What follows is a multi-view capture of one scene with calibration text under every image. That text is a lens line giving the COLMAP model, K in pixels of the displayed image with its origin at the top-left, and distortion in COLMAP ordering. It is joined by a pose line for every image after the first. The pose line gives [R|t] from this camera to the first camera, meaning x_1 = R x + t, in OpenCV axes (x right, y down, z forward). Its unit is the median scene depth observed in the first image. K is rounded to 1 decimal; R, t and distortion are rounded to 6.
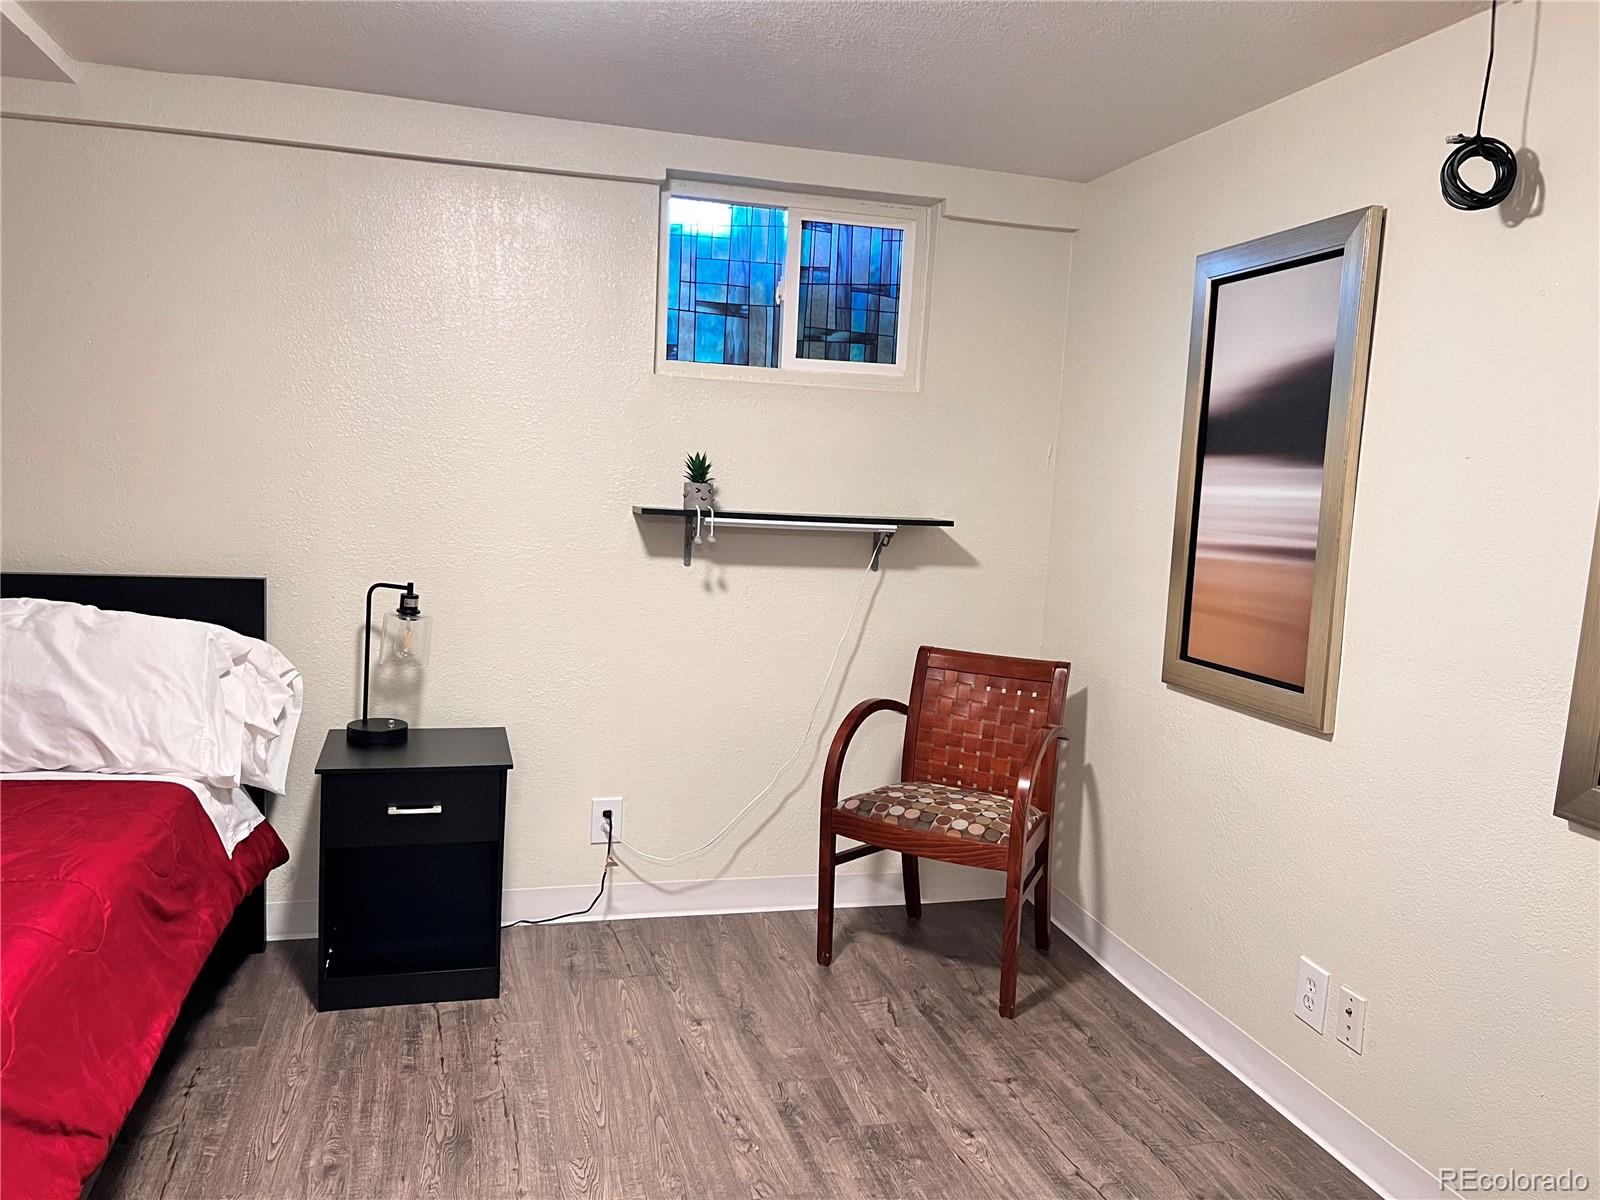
lens RADIAL K [[1205.8, 0, 812.0], [0, 1205.8, 604.8], [0, 0, 1]] dist [0.056236, -0.067039]
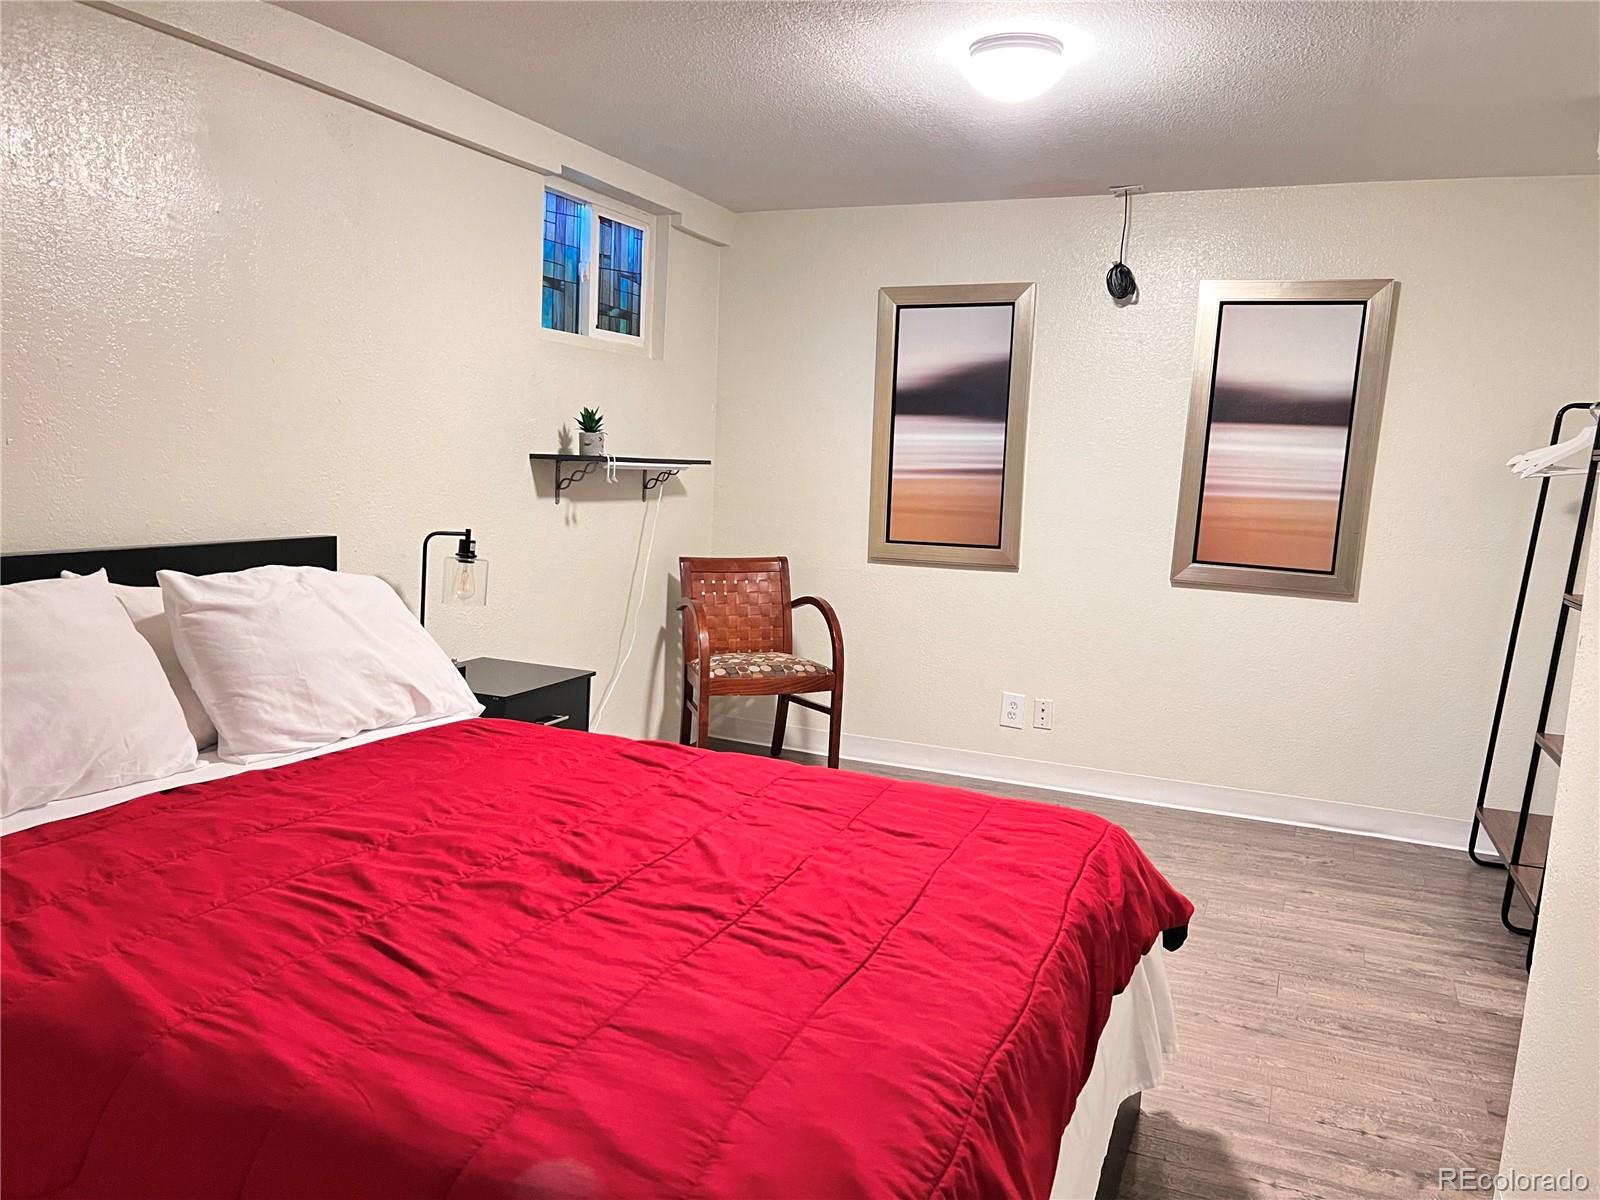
lens RADIAL K [[1170.6, 0, 797.2], [0, 1170.6, 621.9], [0, 0, 1]] dist [0.061021, -0.076674]
pose [[0.636859, -0.130115, 0.759921, -0.964287], [0.076579, 0.991458, 0.105581, -0.024173], [-0.767167, -0.009046, 0.641383, 0.093296]]
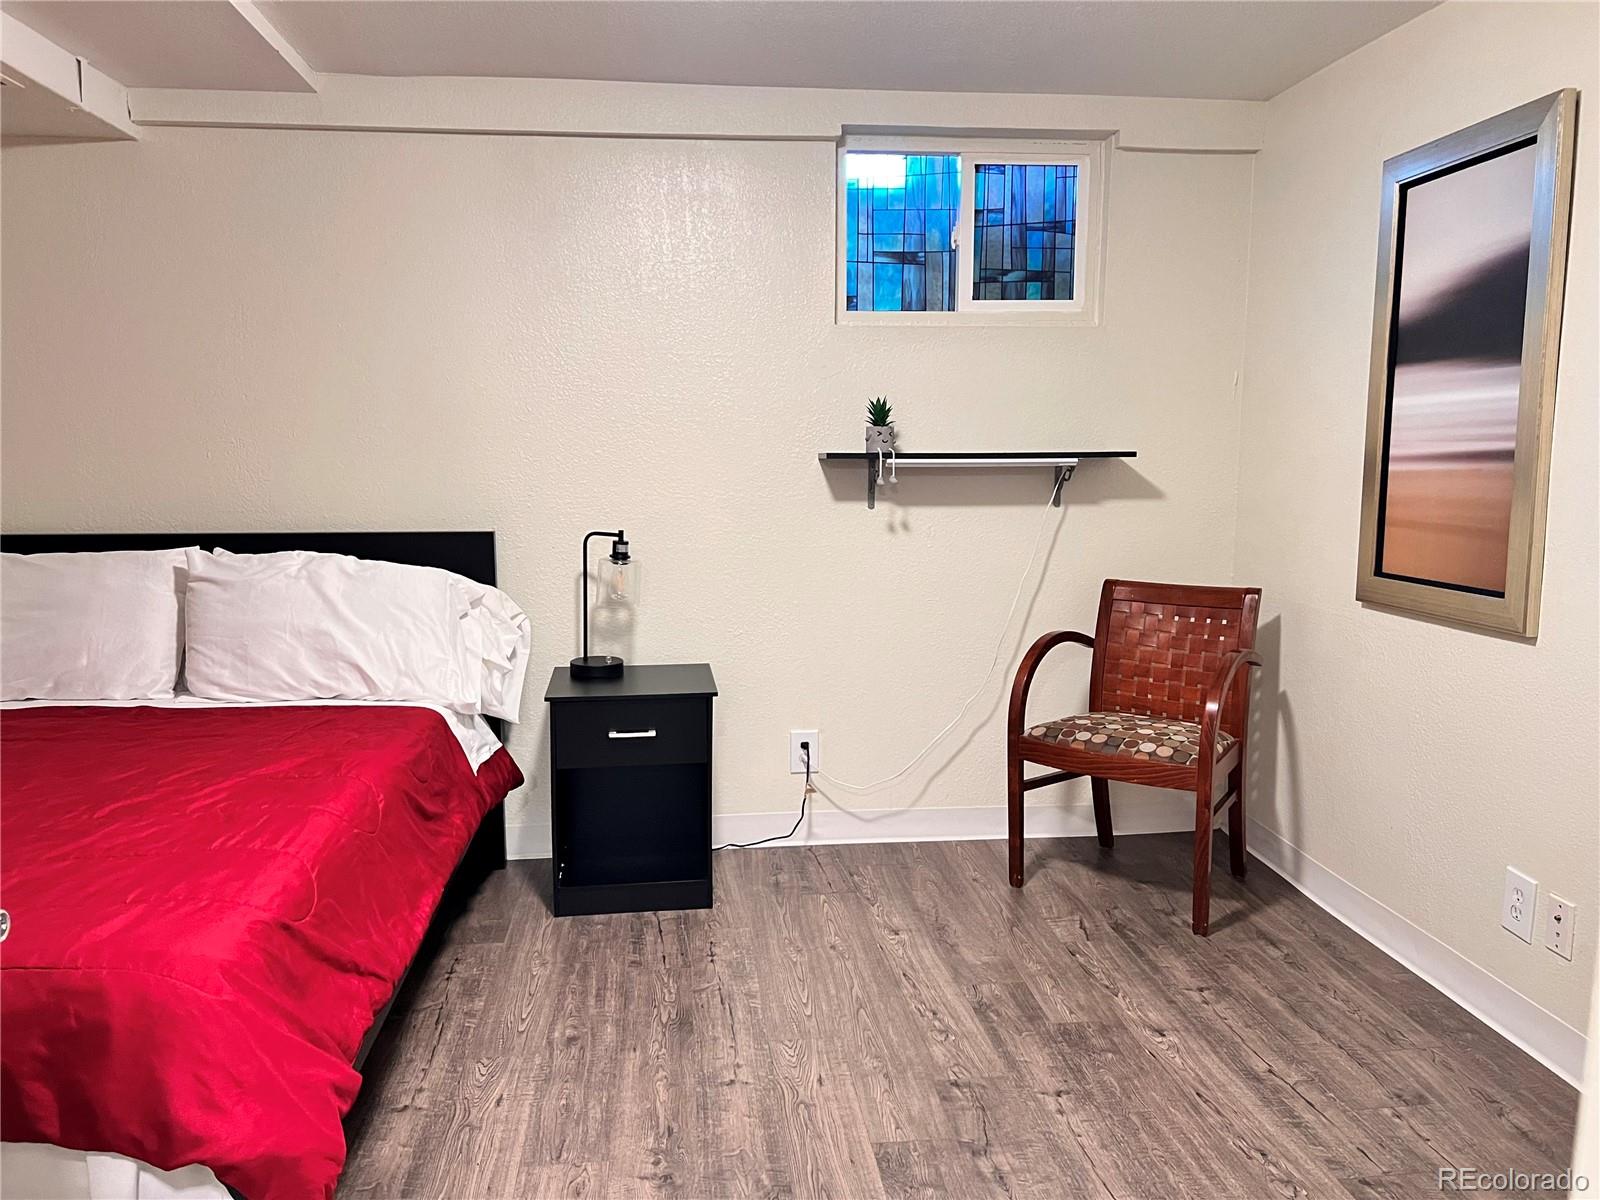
lens RADIAL K [[1205.8, 0, 812.0], [0, 1205.8, 604.8], [0, 0, 1]] dist [0.056236, -0.067039]
pose [[0.986903, -0.028461, -0.158784, 0.009357], [0.031677, 0.999340, 0.017758, 0.035749], [0.158174, -0.022555, 0.987154, -0.044979]]
